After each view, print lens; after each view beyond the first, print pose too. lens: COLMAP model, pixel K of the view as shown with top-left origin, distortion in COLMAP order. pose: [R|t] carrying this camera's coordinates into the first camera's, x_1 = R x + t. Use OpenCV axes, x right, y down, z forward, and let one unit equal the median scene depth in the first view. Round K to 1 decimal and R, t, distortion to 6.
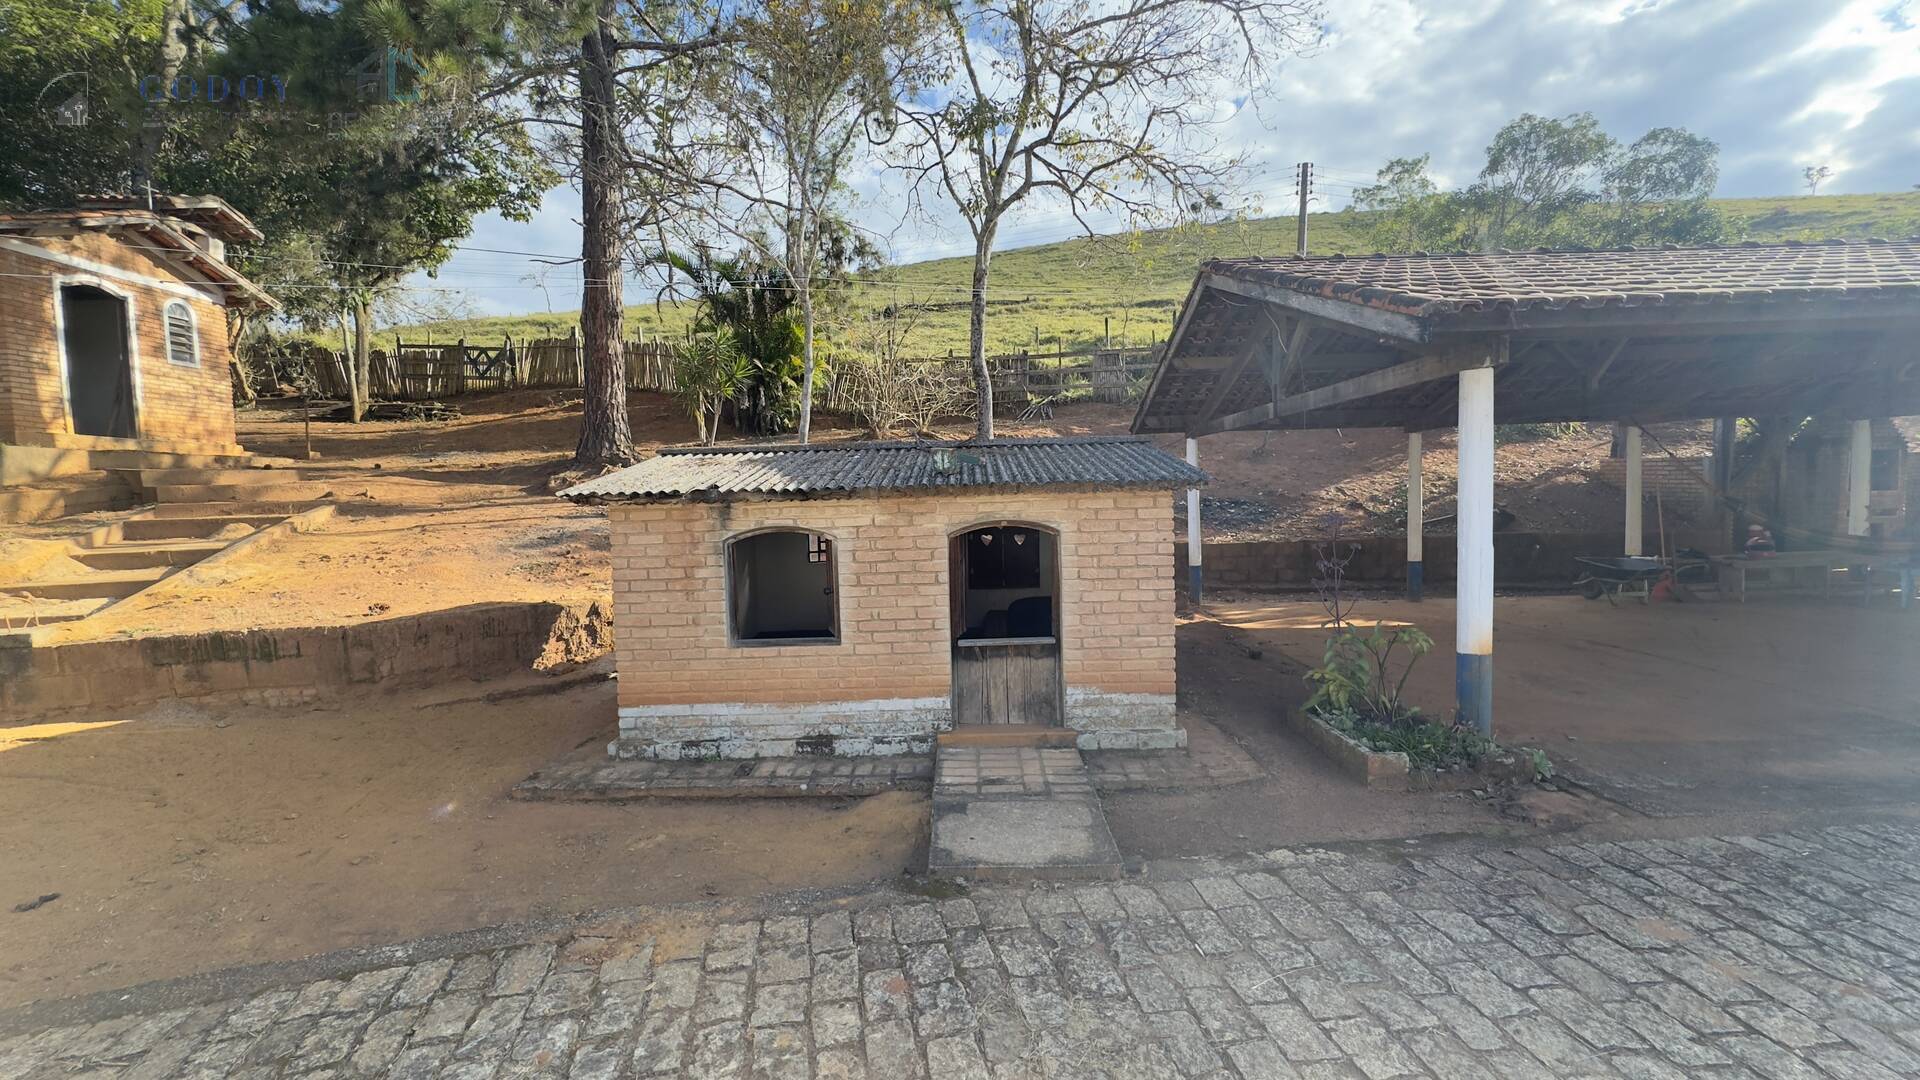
lens RADIAL K [[765.7, 0, 959.7], [0, 765.7, 539.0], [0, 0, 1]] dist [-0.001418, 0.000322]
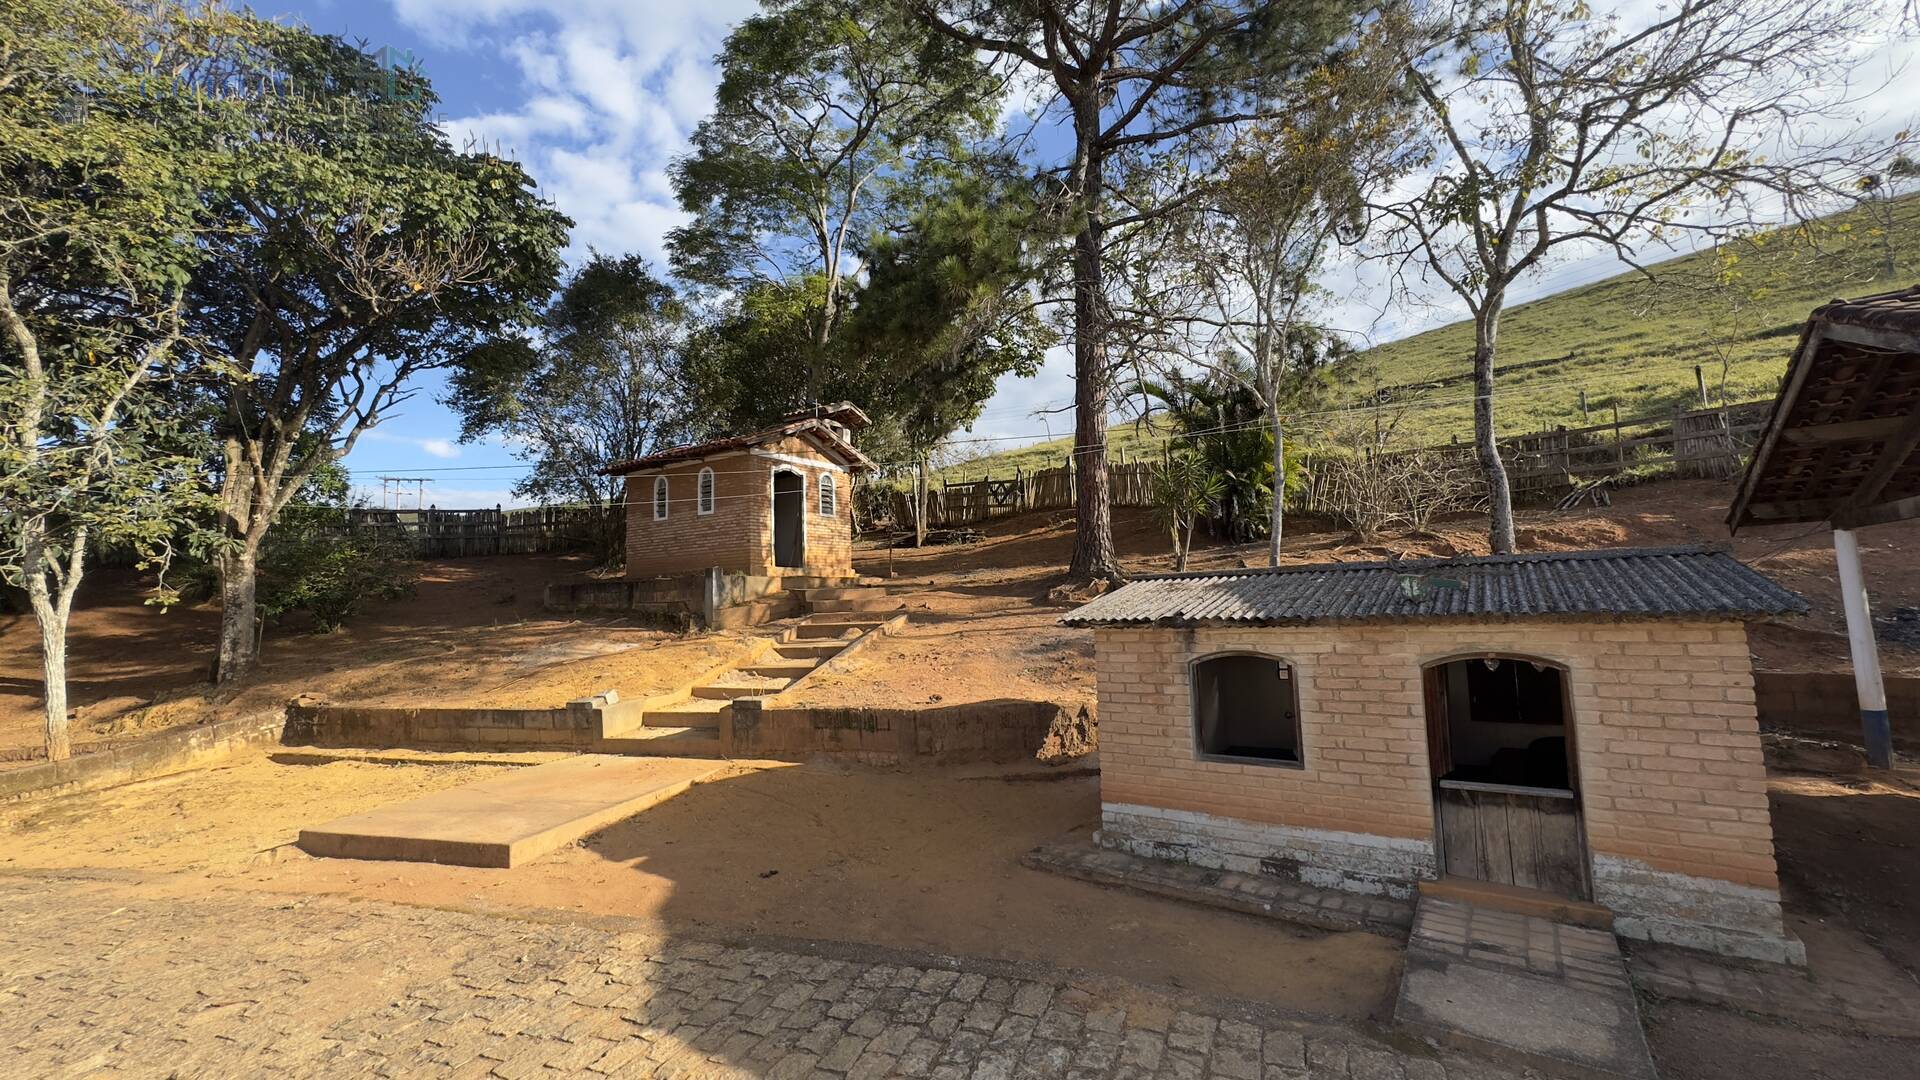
lens RADIAL K [[765.7, 0, 954.1], [0, 765.7, 538.3], [0, 0, 1]] dist [-0.001418, 0.000322]
pose [[0.817972, -0.051518, -0.572947, 0.050069], [-0.023663, 0.992125, -0.122993, -0.024753], [0.574772, 0.114162, 0.810311, -0.101783]]
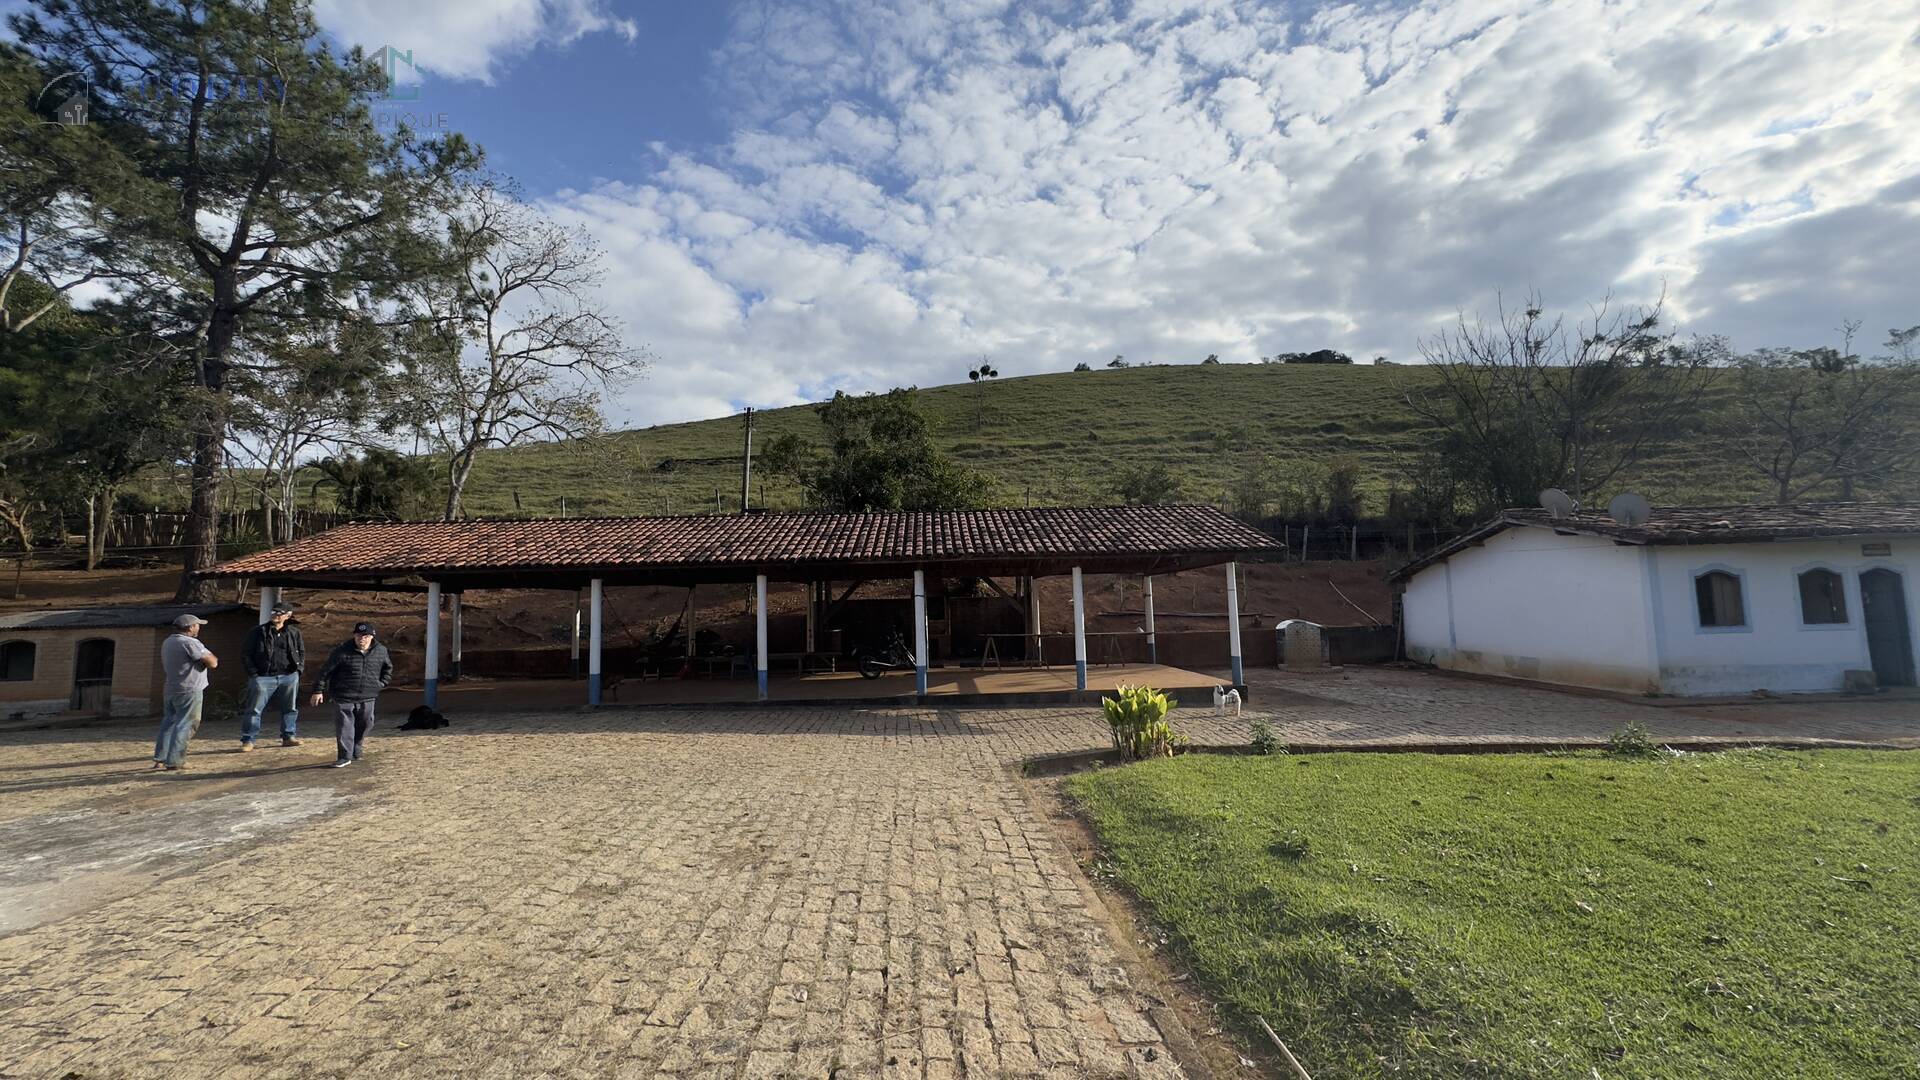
lens RADIAL K [[765.7, 0, 960.4], [0, 765.7, 539.1], [0, 0, 1]] dist [-0.001418, 0.000322]
pose [[0.998920, -0.004758, 0.046210, 2.549413], [0.011257, 0.989887, -0.141413, 0.041783], [-0.045070, 0.141781, 0.988872, -1.665721]]
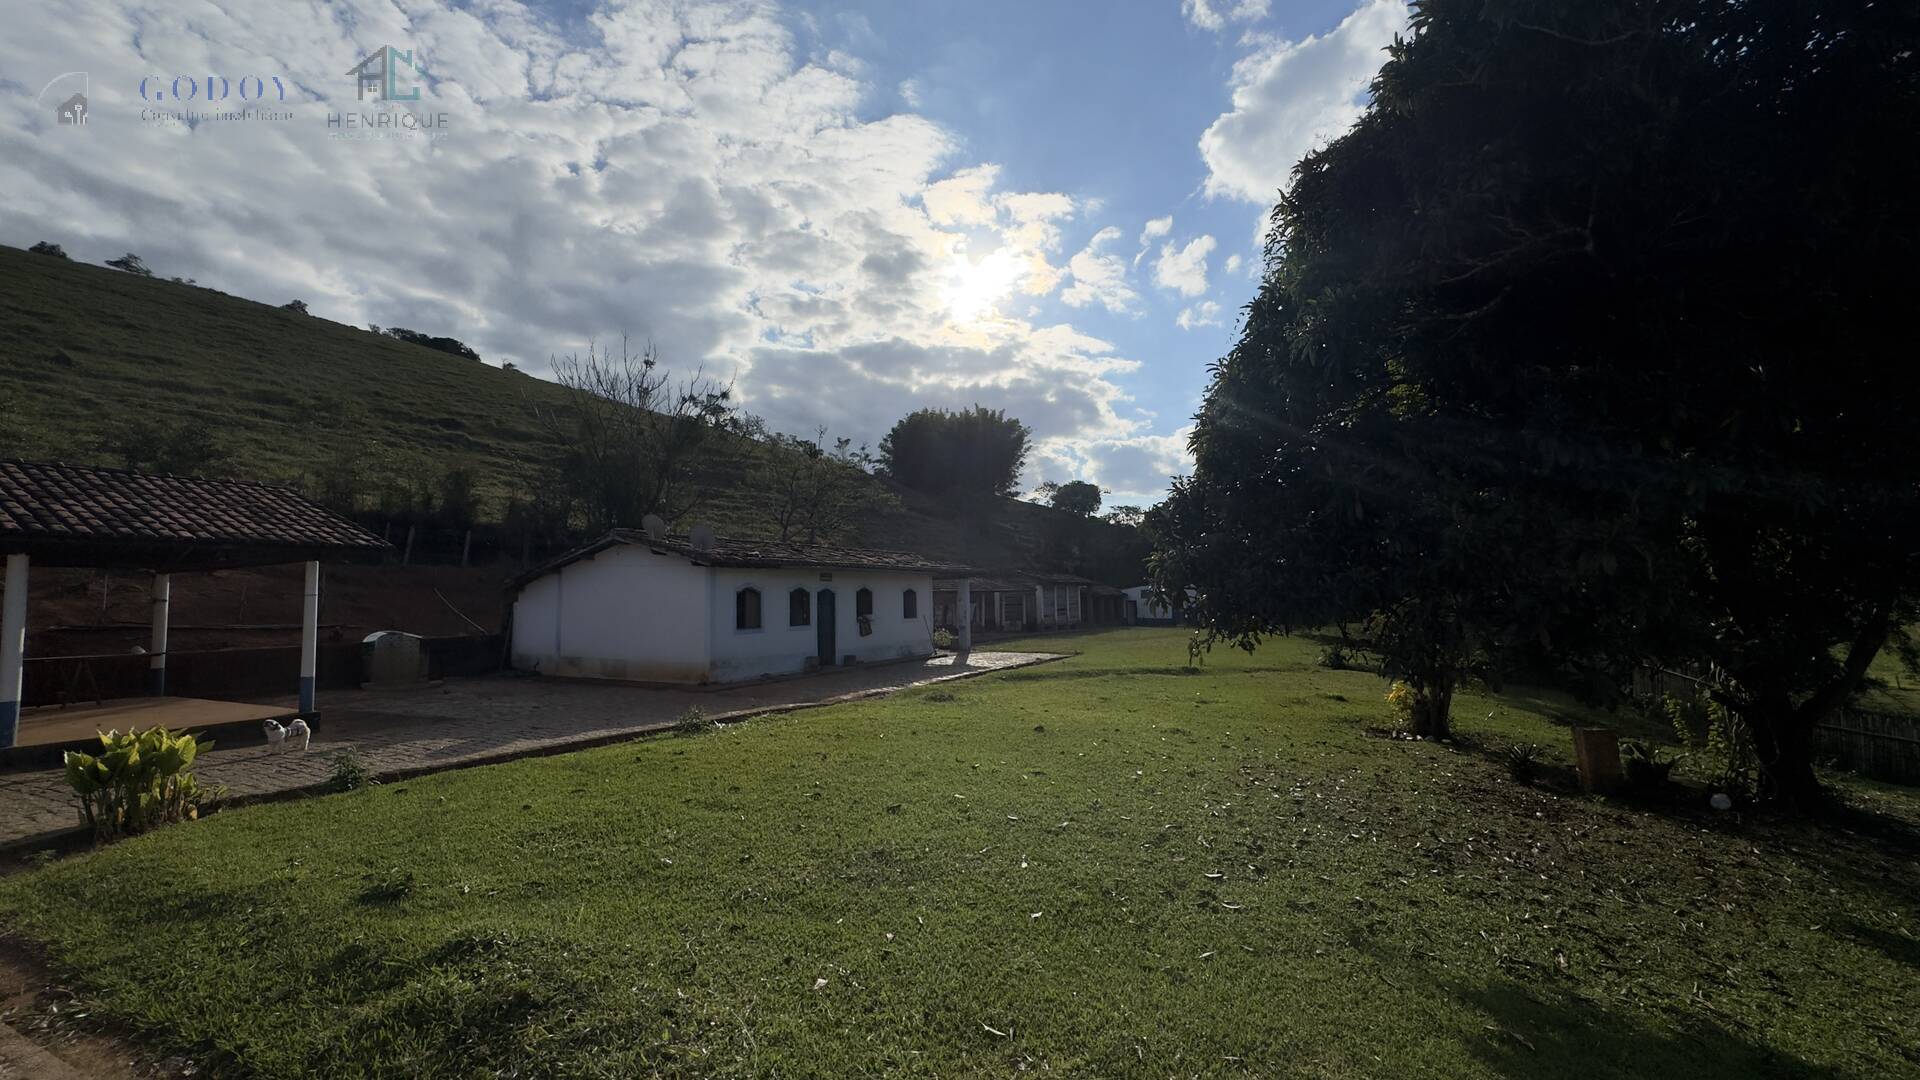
lens RADIAL K [[765.7, 0, 957.6], [0, 765.7, 528.6], [0, 0, 1]] dist [-0.001418, 0.000322]
pose [[0.452100, 0.088139, 0.887602, 2.505995], [0.057263, 0.990185, -0.127493, 0.045389], [-0.890127, 0.108466, 0.442616, -1.647733]]
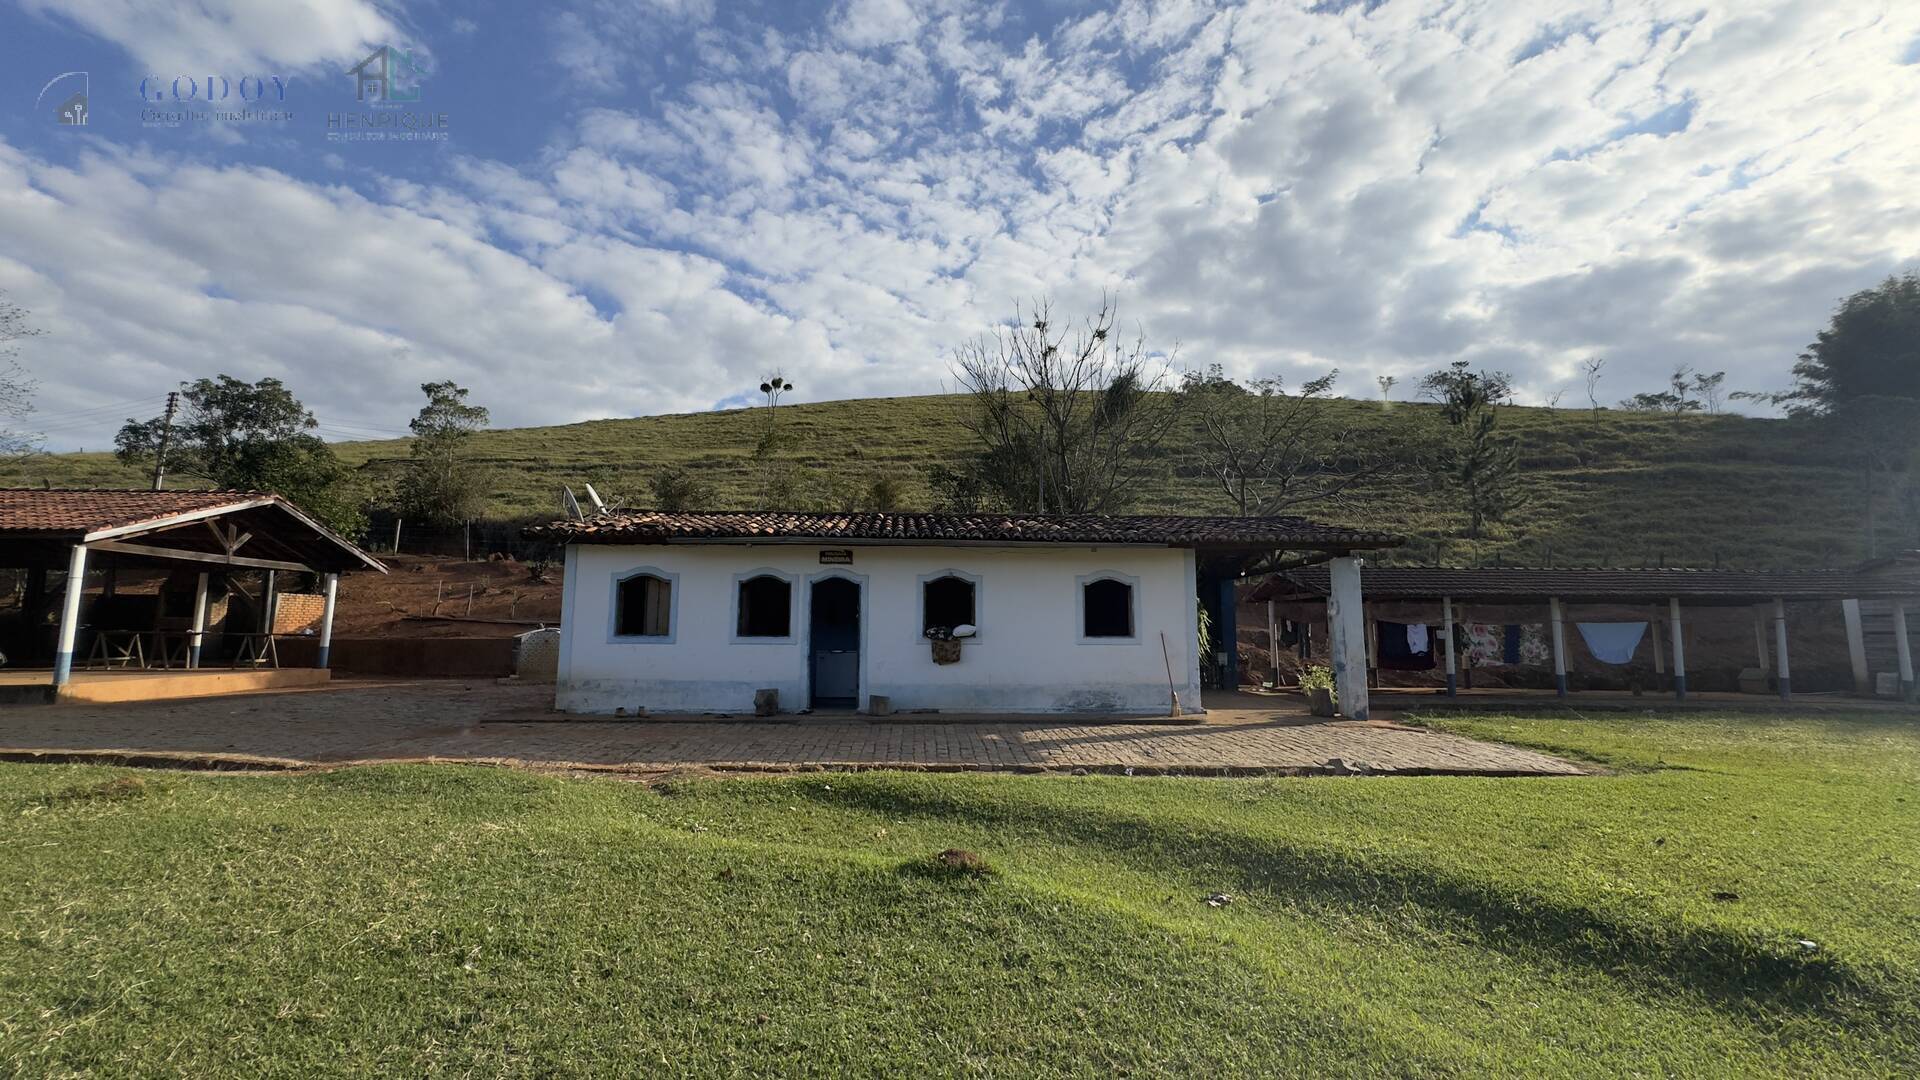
lens RADIAL K [[765.7, 0, 967.7], [0, 765.7, 503.6], [0, 0, 1]] dist [-0.001418, 0.000322]
pose [[0.997714, 0.030760, 0.060178, 6.137256], [-0.017038, 0.976141, -0.216468, 0.092582], [-0.065401, 0.214948, 0.974433, -1.613328]]
